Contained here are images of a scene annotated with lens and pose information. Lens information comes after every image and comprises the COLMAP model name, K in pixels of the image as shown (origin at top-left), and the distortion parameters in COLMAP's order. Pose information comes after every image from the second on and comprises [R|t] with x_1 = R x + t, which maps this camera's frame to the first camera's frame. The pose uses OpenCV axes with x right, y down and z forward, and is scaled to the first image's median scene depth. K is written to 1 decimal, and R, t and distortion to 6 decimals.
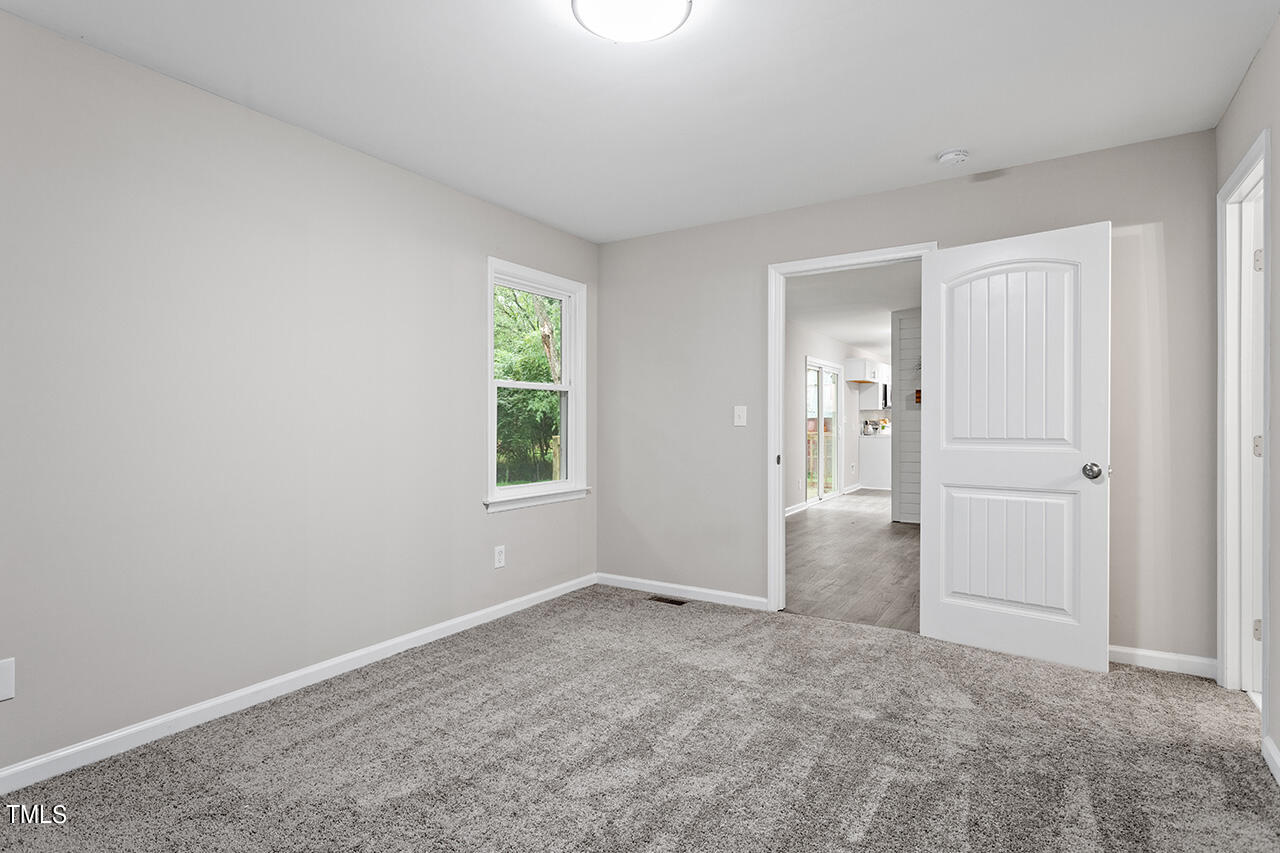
lens RADIAL K [[647.9, 0, 640.0], [0, 647.9, 426.5], [0, 0, 1]] dist [-0.003056, -0.000075]
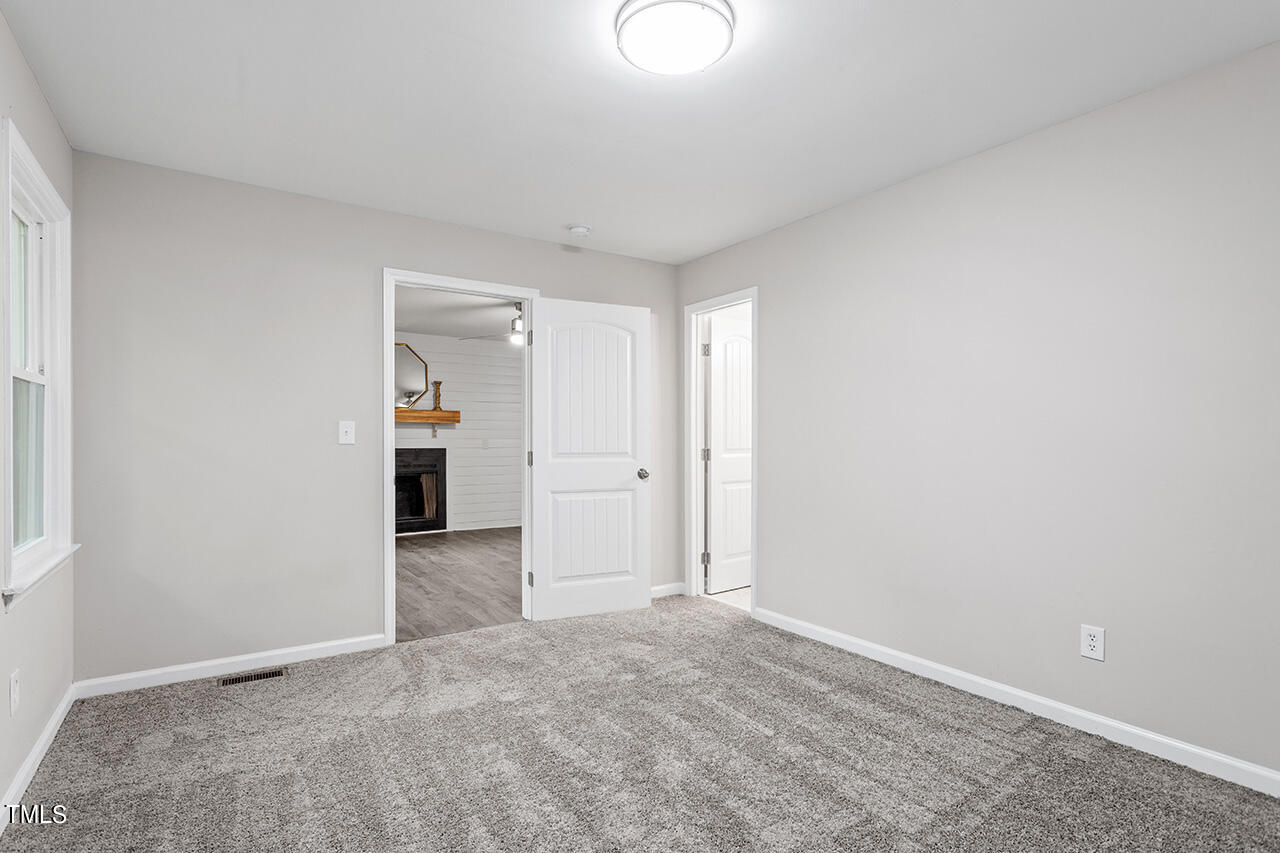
lens RADIAL K [[630.6, 0, 643.3], [0, 630.6, 443.3], [0, 0, 1]] dist [0.000608, 0.000785]
pose [[0.400221, -0.000574, 0.916419, -0.591475], [0.001264, 0.999999, 0.000074, -0.001361], [-0.916418, 0.001129, 0.400221, 0.391839]]
